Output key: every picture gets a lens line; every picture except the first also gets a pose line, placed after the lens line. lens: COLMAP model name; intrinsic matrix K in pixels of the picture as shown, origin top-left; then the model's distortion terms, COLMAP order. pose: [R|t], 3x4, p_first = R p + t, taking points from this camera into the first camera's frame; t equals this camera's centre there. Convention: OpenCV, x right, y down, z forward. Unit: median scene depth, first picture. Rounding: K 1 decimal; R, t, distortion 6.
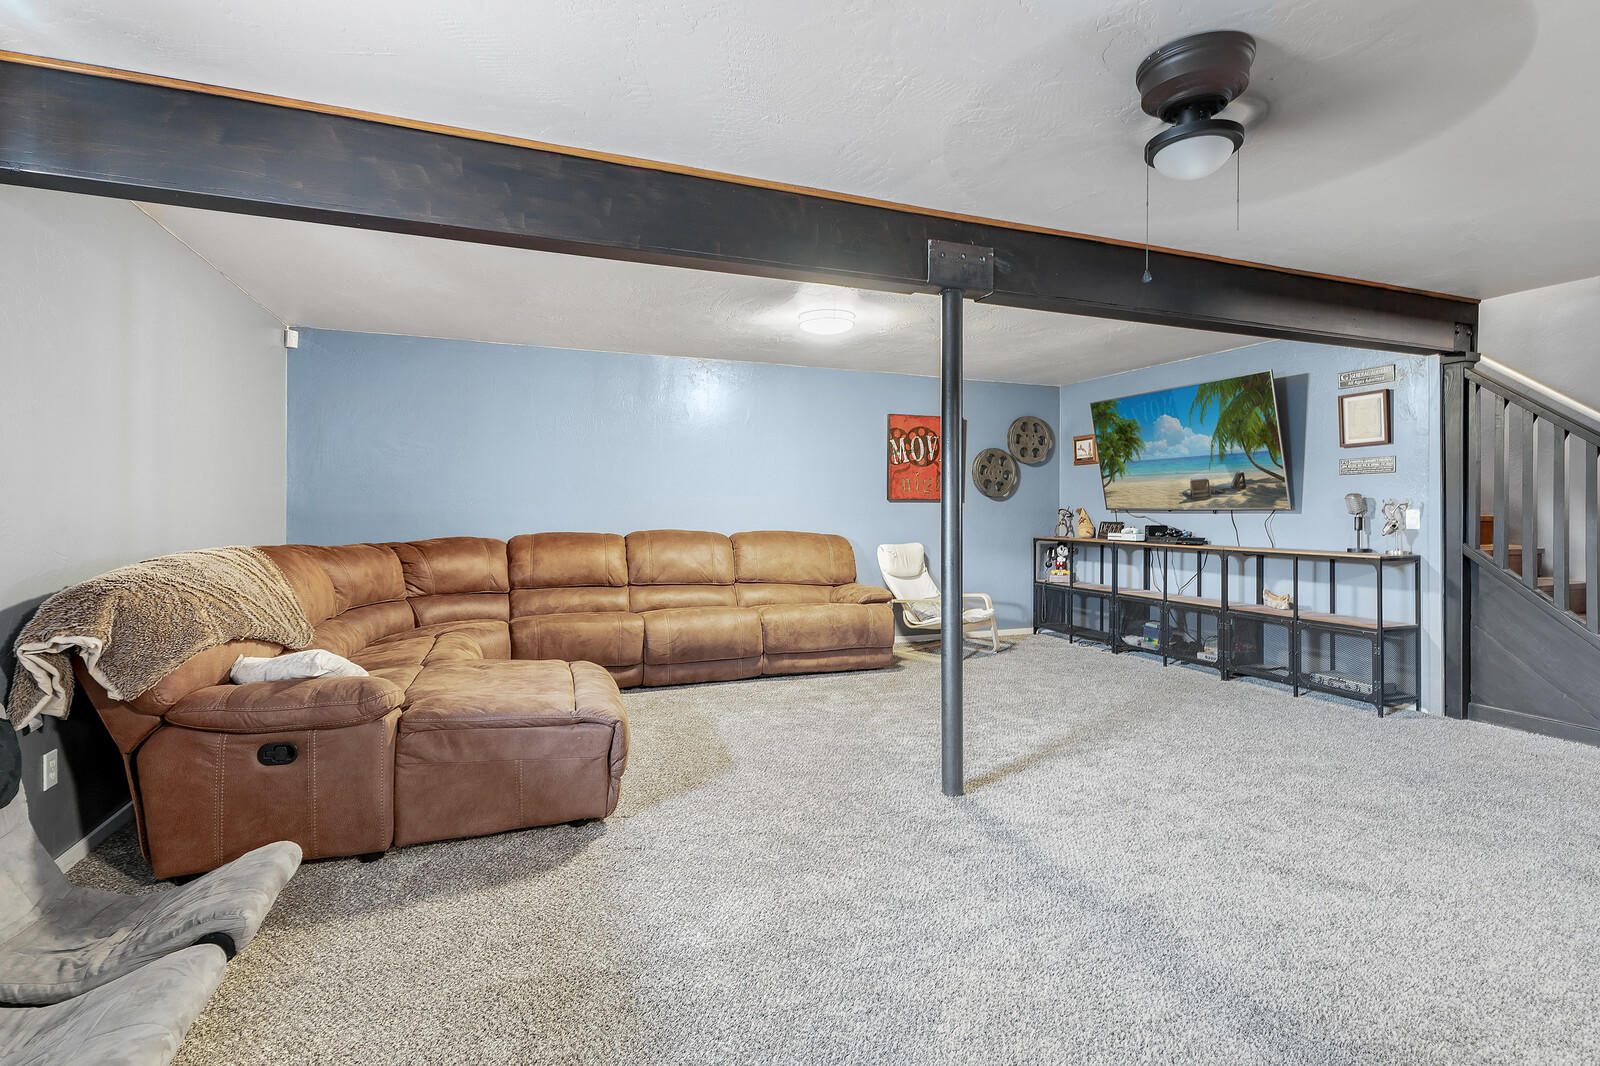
lens RADIAL K [[801.8, 0, 811.0], [0, 801.8, 517.2], [0, 0, 1]] dist [0.003333, -0.001380]
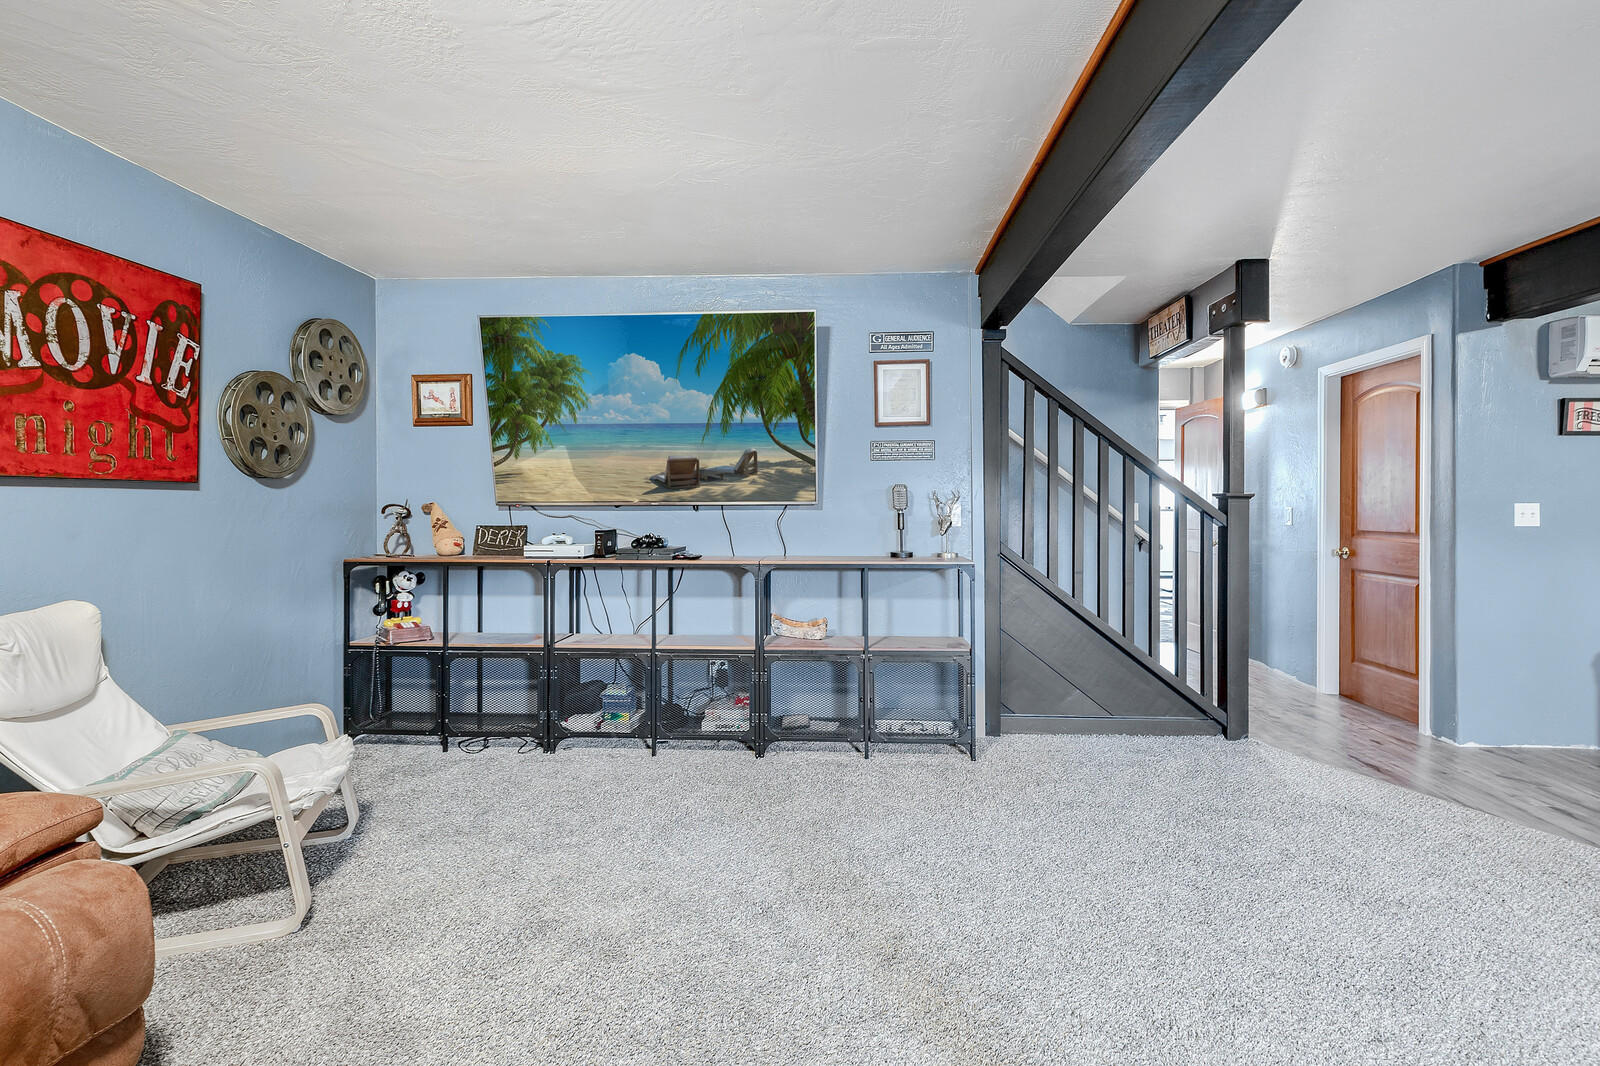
lens RADIAL K [[736.8, 0, 780.5], [0, 736.8, 506.1], [0, 0, 1]] dist [0.011011, -0.001732]
pose [[0.425351, -0.006993, 0.905001, -0.034775], [0.010211, 0.999944, 0.002928, -0.008837], [-0.904971, 0.007995, 0.425399, 0.661478]]
